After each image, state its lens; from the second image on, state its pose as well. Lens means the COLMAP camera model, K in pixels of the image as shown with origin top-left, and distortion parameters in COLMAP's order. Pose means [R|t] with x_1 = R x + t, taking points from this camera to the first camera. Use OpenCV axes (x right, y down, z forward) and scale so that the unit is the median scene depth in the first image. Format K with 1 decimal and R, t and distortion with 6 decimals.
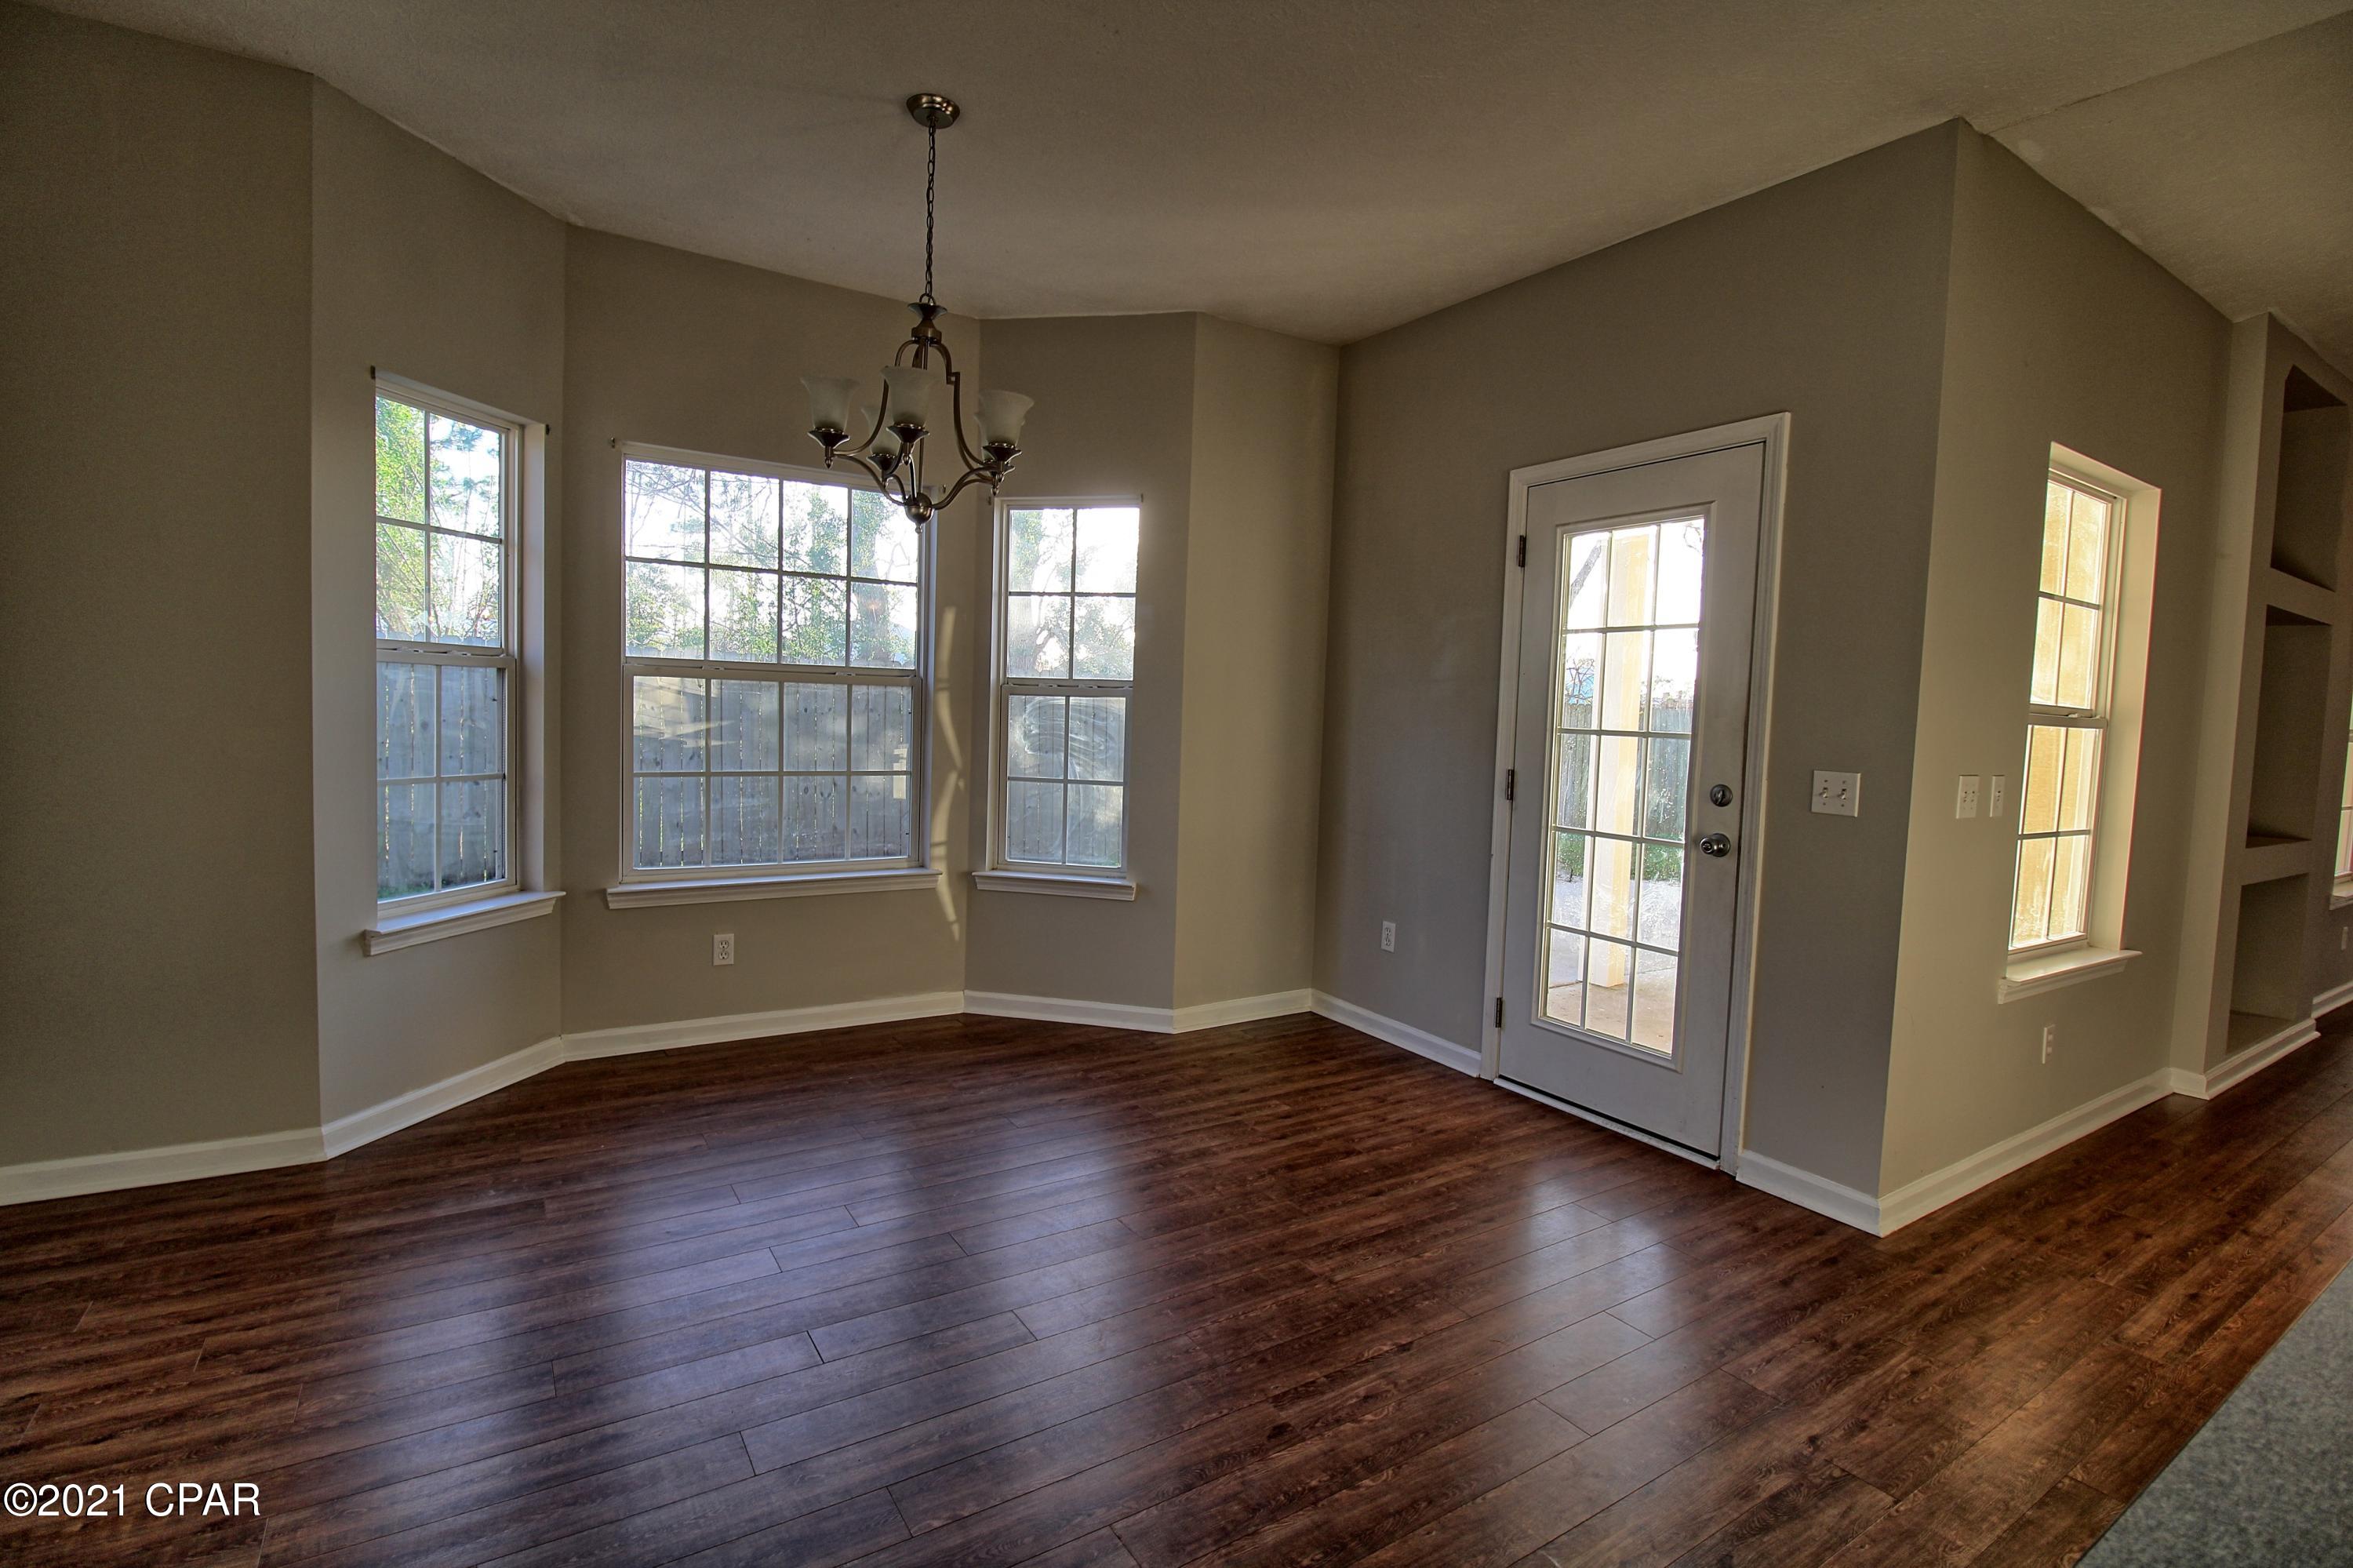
lens RADIAL K [[1083.9, 0, 1097.0], [0, 1083.9, 780.5], [0, 0, 1]] dist [-0.010399, -0.005731]
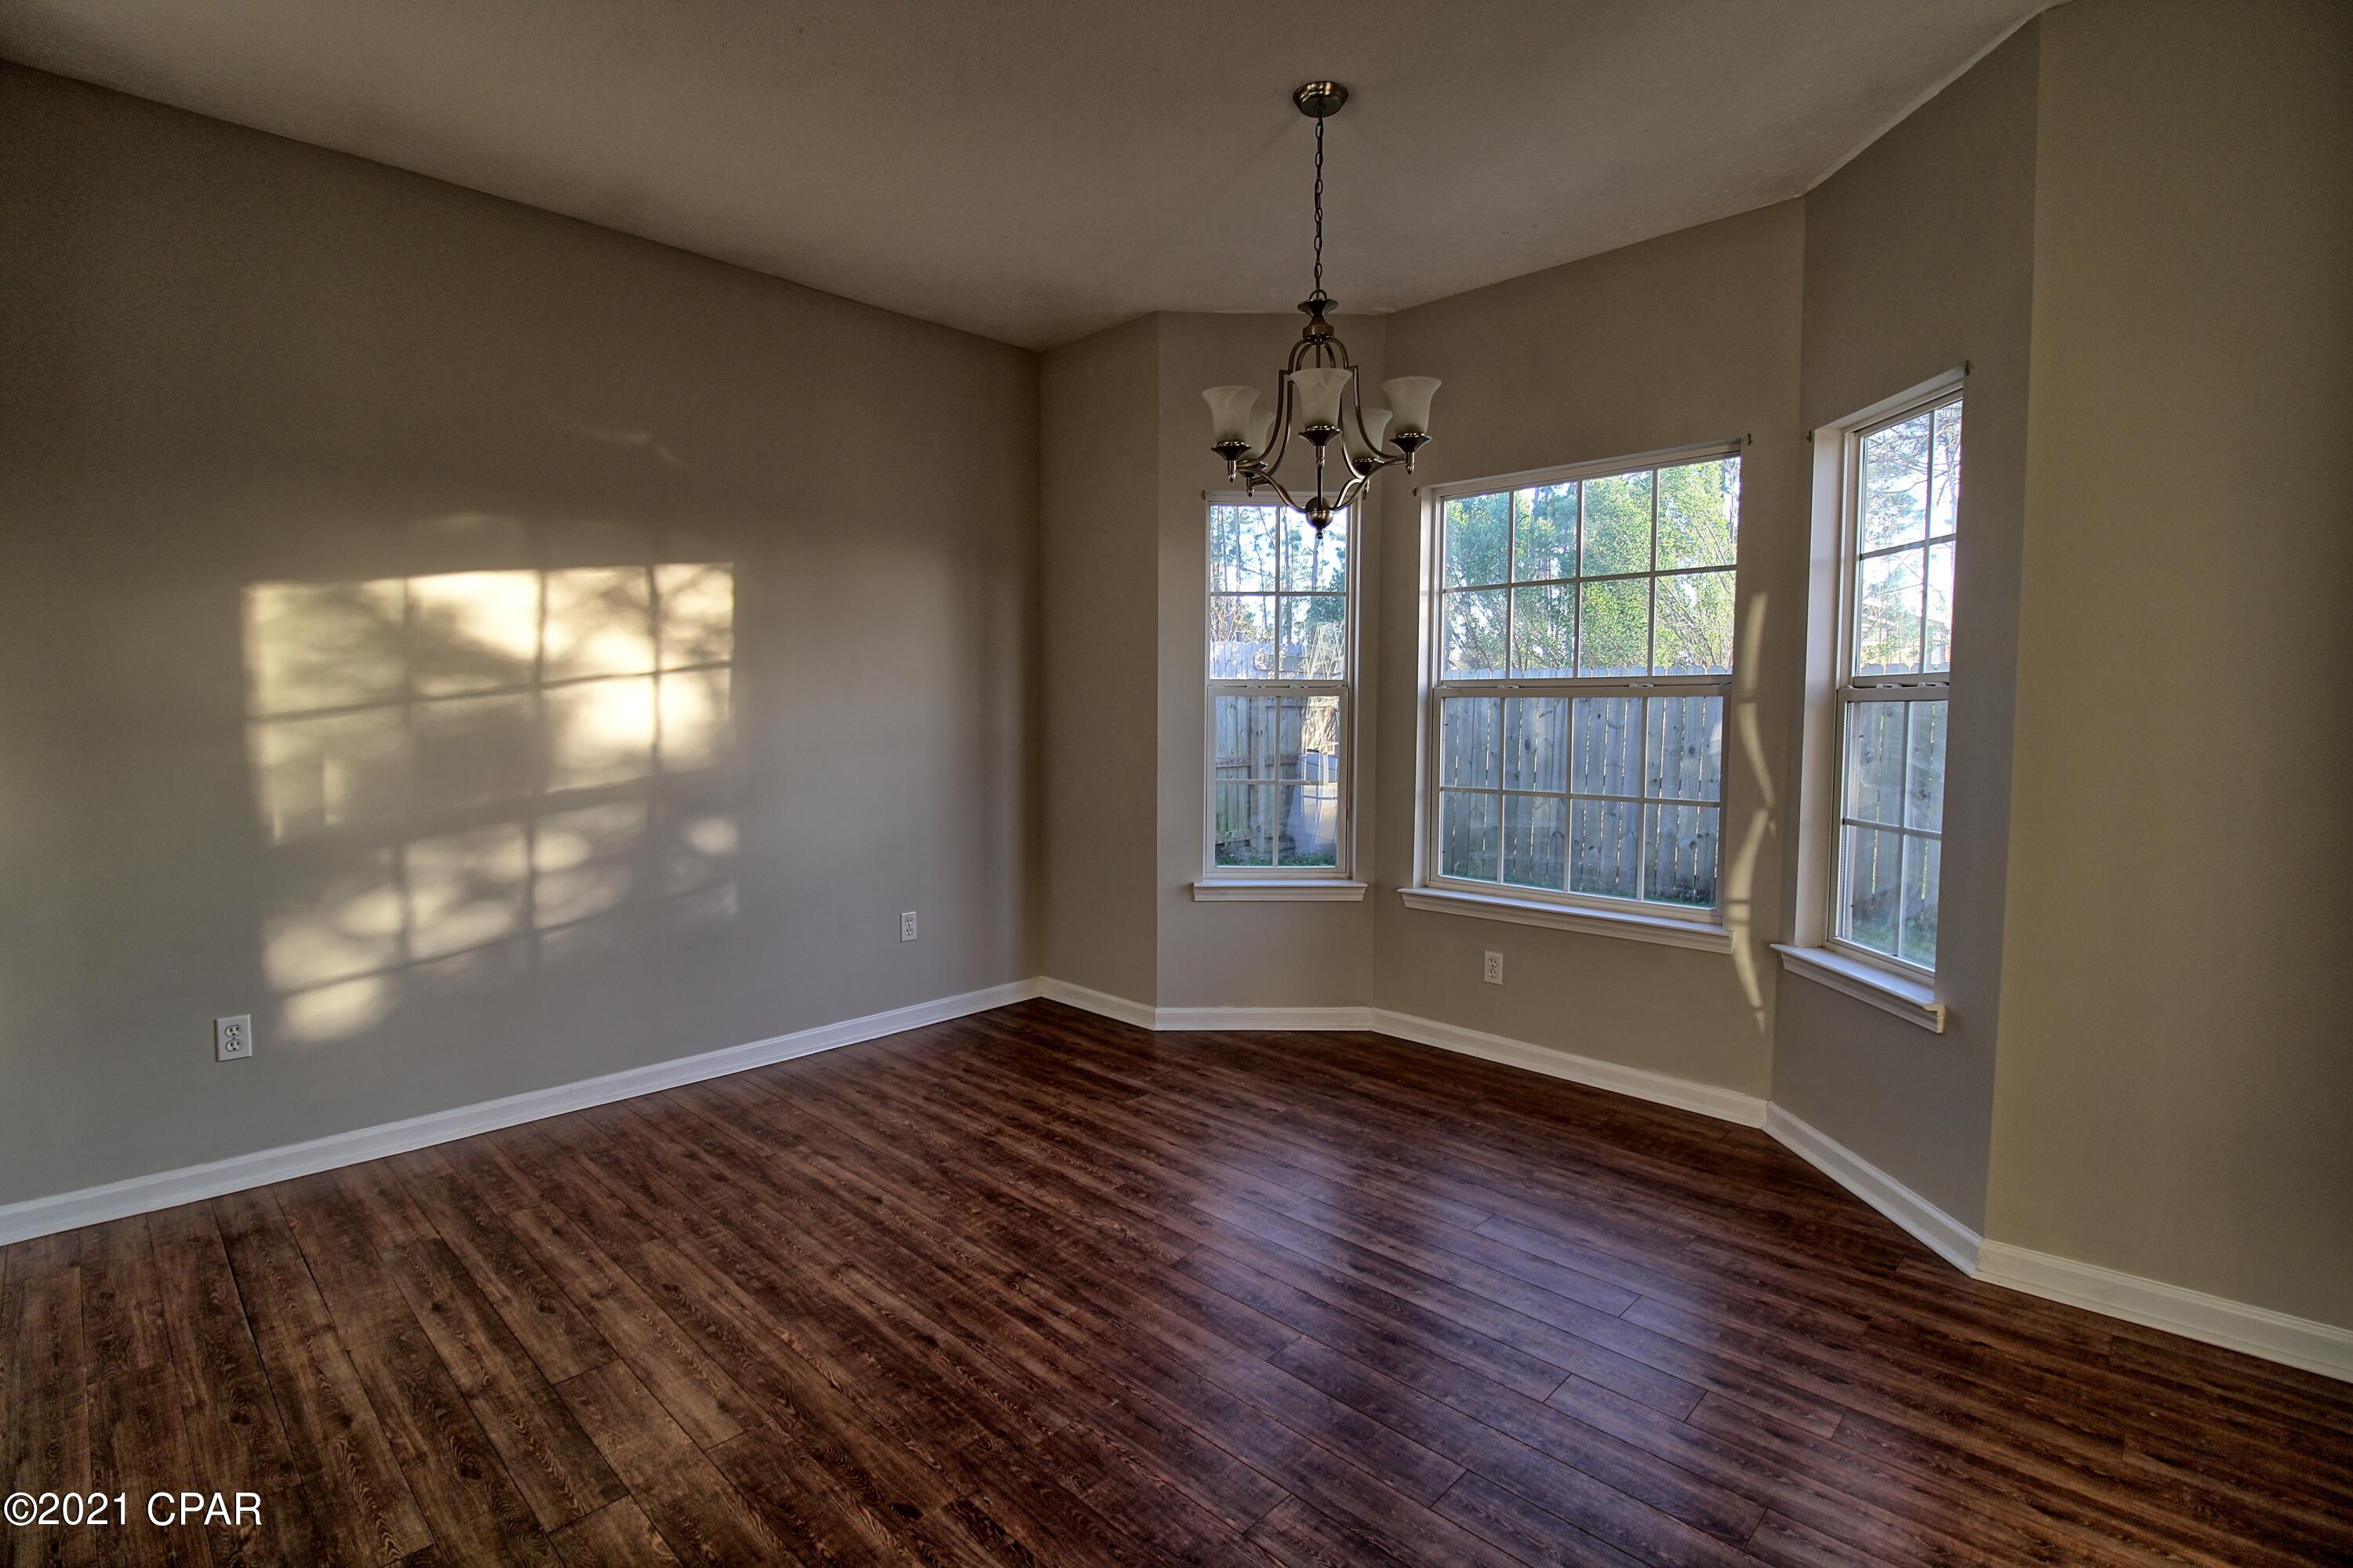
lens RADIAL K [[1083.9, 0, 1262.3], [0, 1083.9, 791.2], [0, 0, 1]] dist [-0.010399, -0.005731]
pose [[0.290285, 0.041106, -0.956057, 0.656595], [-0.061841, 0.997794, 0.024124, -0.021755], [0.954940, 0.052120, 0.292187, 0.597010]]
